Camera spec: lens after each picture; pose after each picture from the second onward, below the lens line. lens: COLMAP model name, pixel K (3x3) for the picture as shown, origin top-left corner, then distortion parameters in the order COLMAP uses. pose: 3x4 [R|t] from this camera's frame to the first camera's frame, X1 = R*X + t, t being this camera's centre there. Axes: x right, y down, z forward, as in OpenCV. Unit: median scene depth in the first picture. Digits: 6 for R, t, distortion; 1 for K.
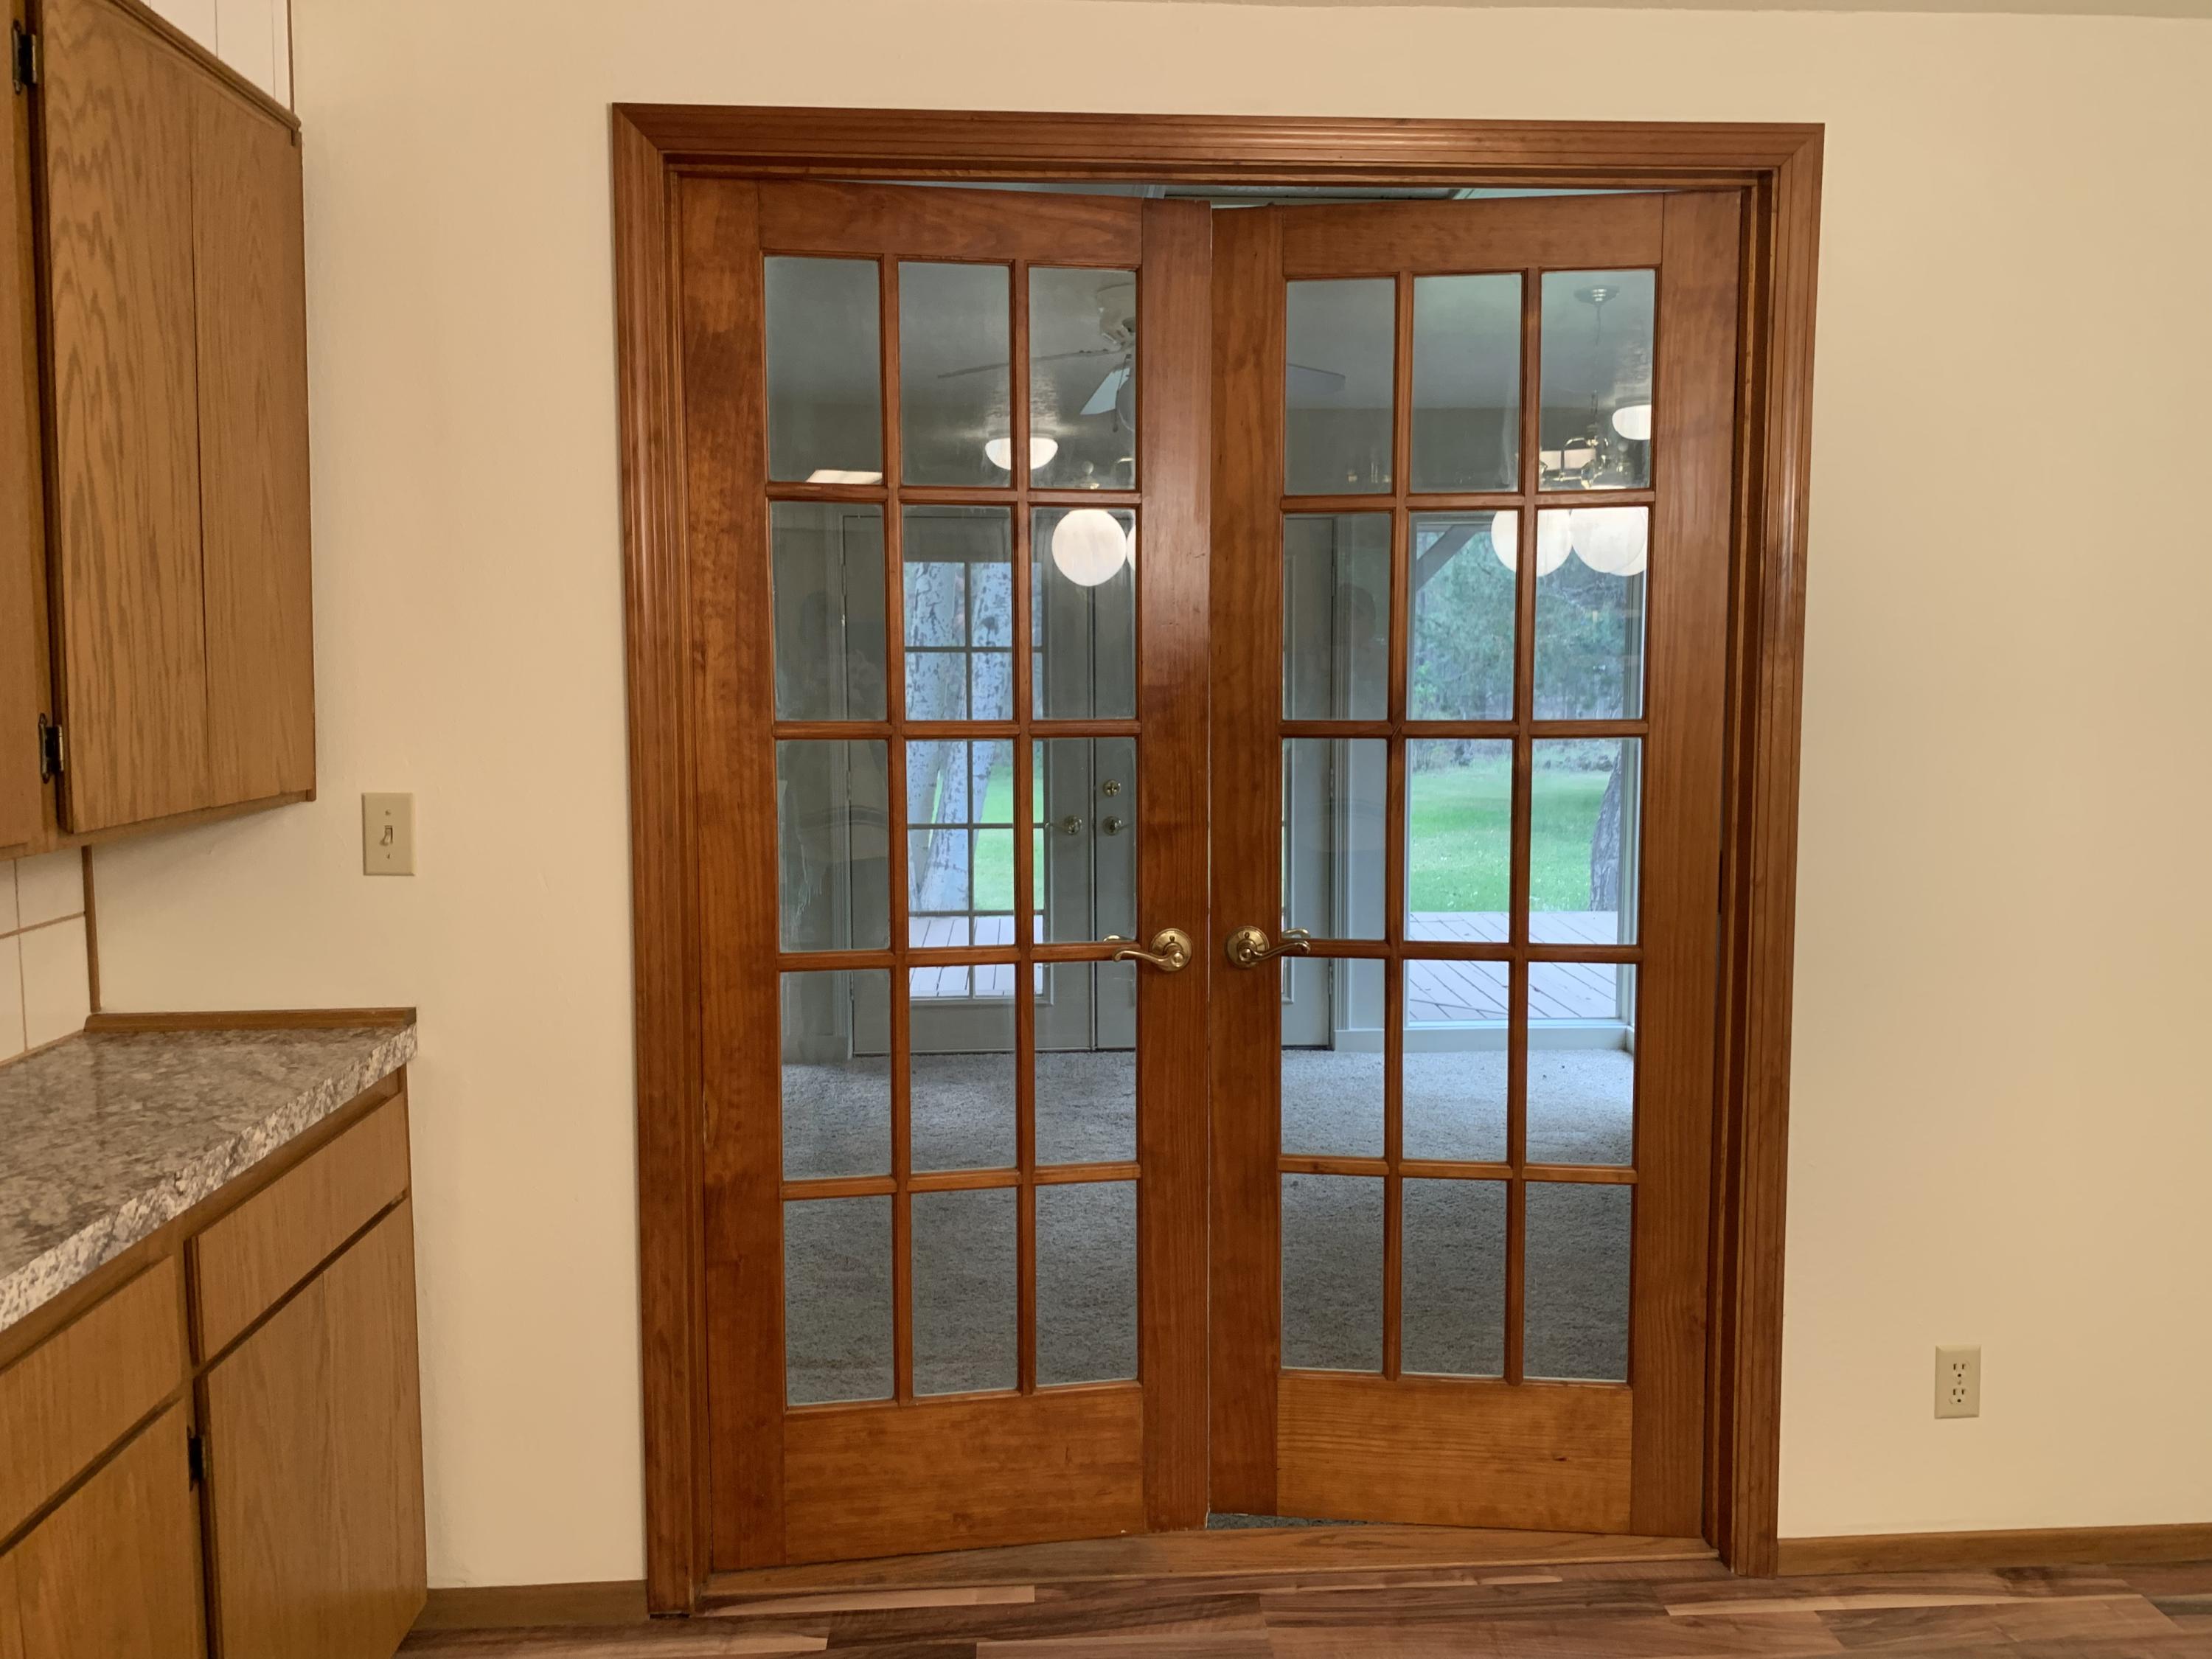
lens RADIAL K [[1712.1, 0, 1099.6], [0, 1712.1, 827.0], [0, 0, 1]] dist [0.019255, -0.009938]
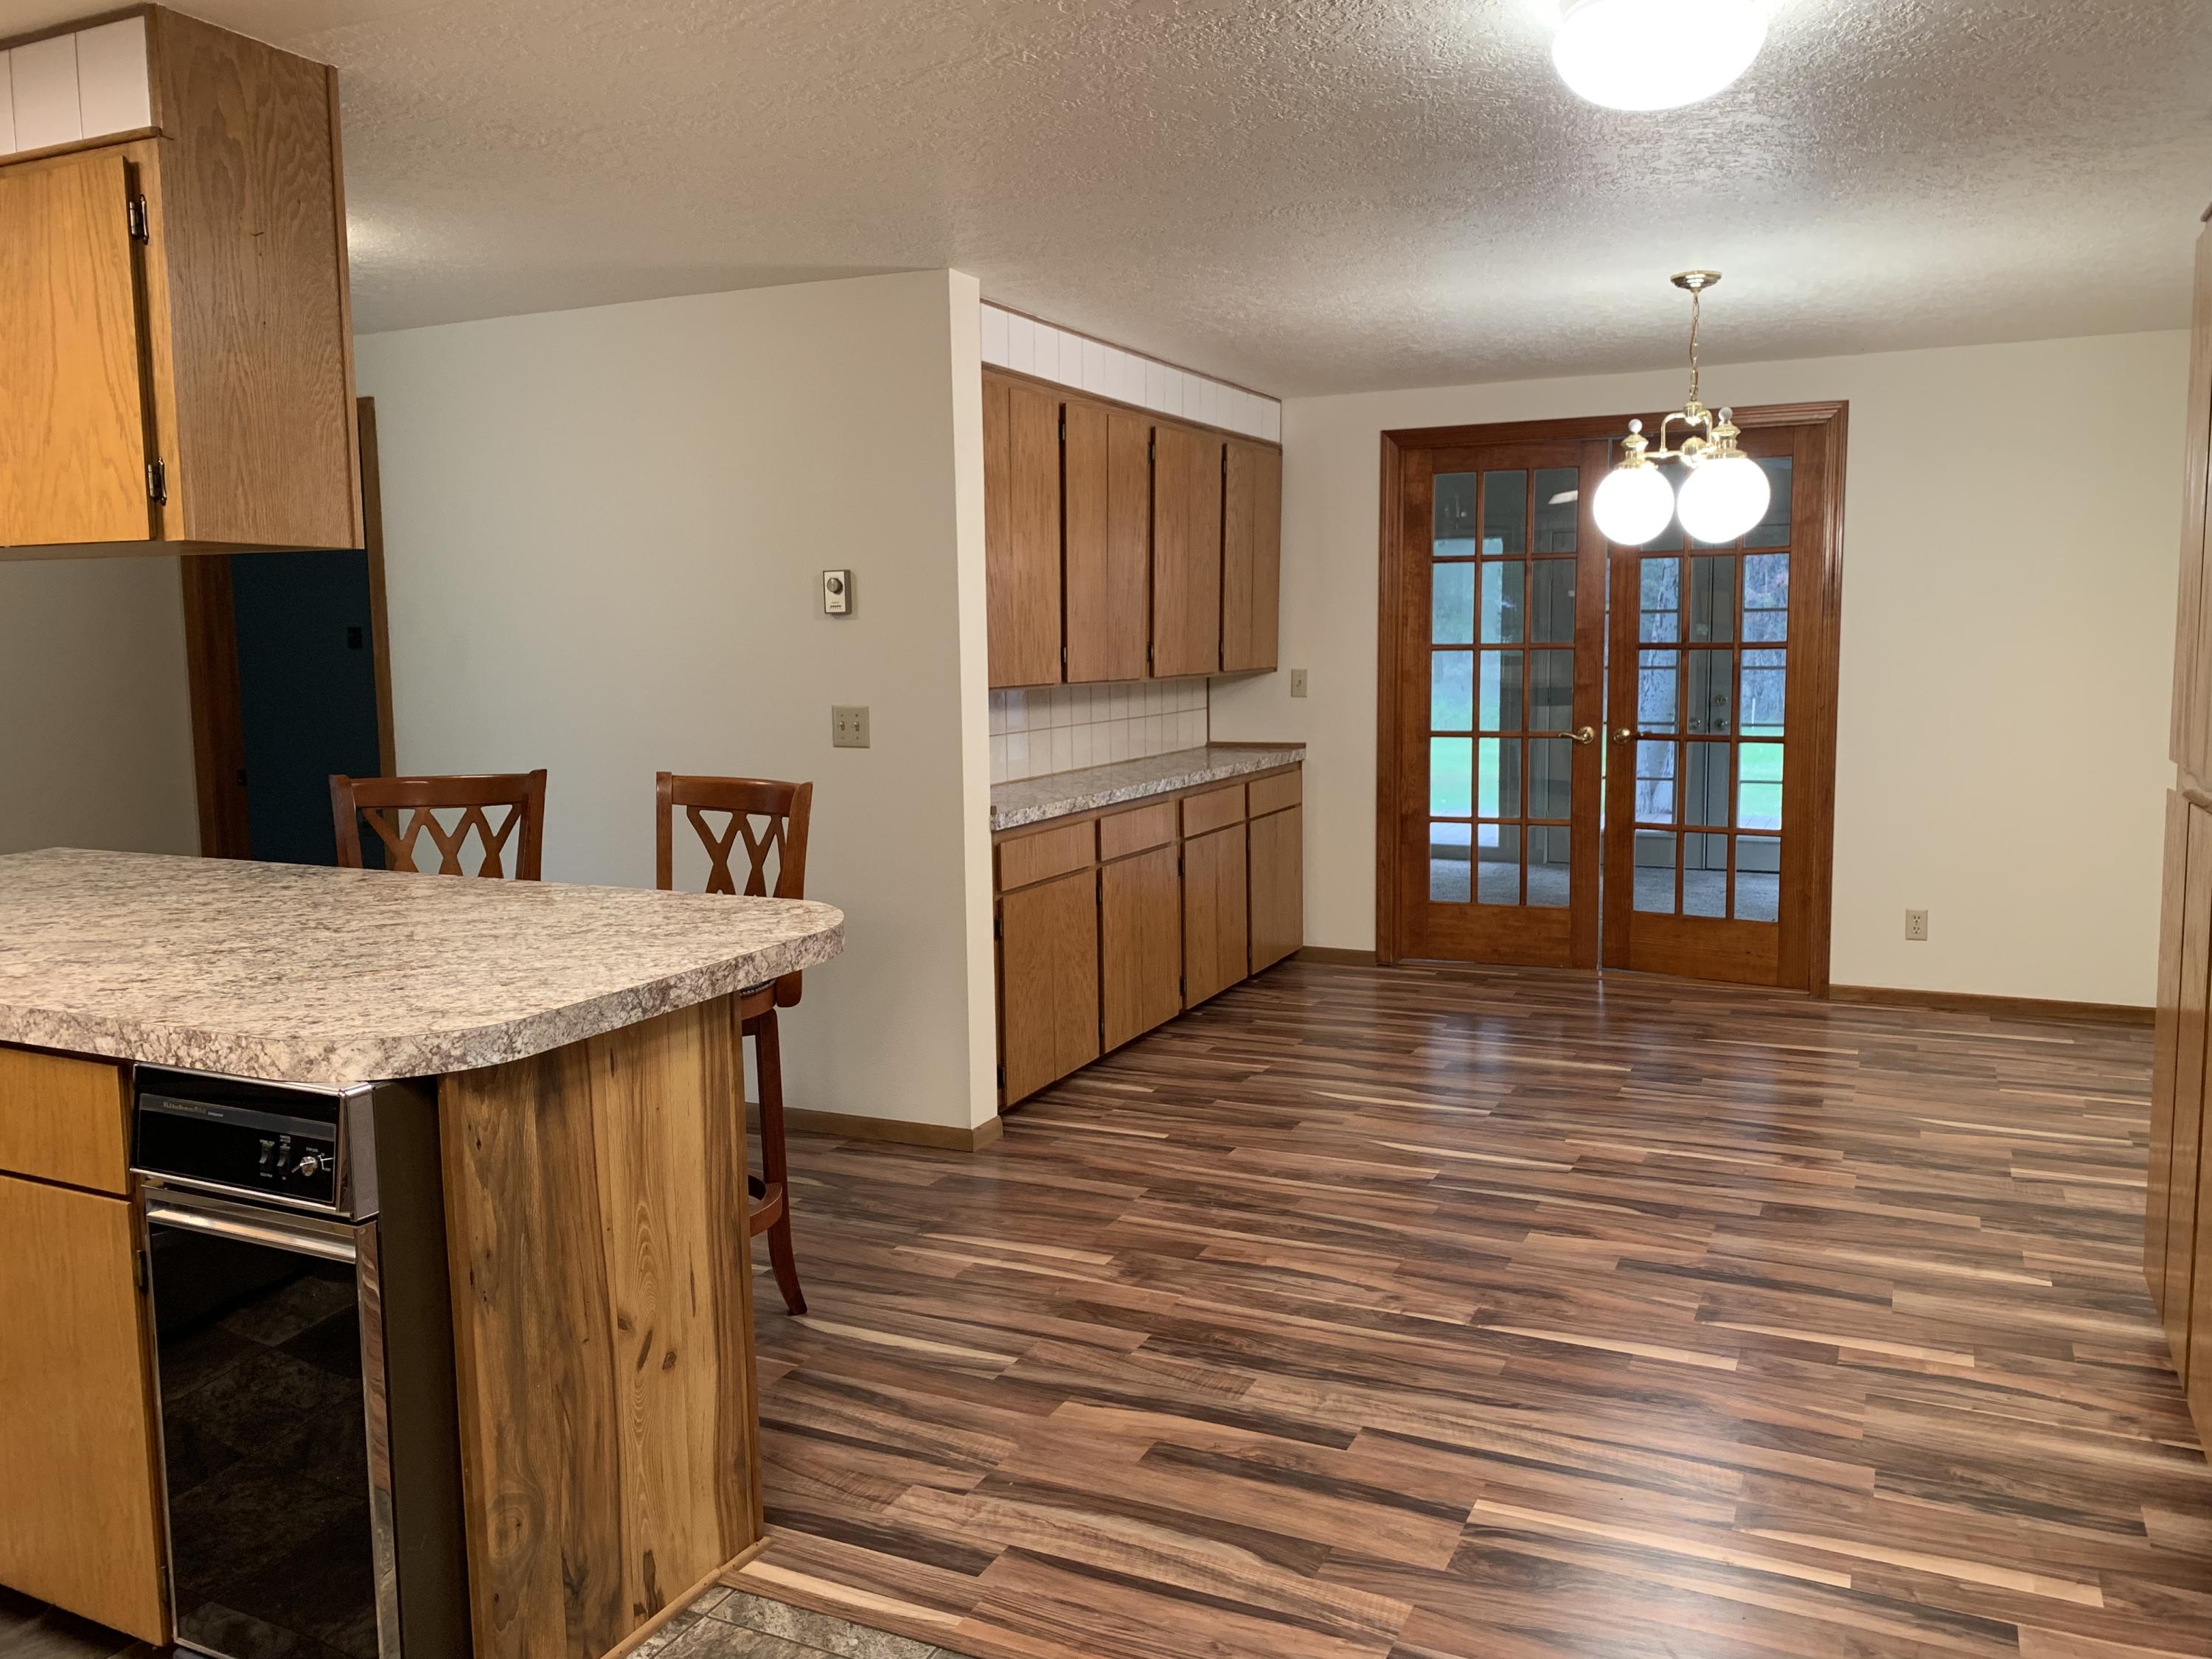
lens RADIAL K [[1712.1, 0, 1105.5], [0, 1712.1, 822.4], [0, 0, 1]] dist [0.019255, -0.009938]
pose [[0.882159, 0.042082, -0.469068, 0.614907], [-0.032231, 0.999059, 0.029014, 0.152675], [0.469847, -0.010476, 0.882686, -1.582896]]
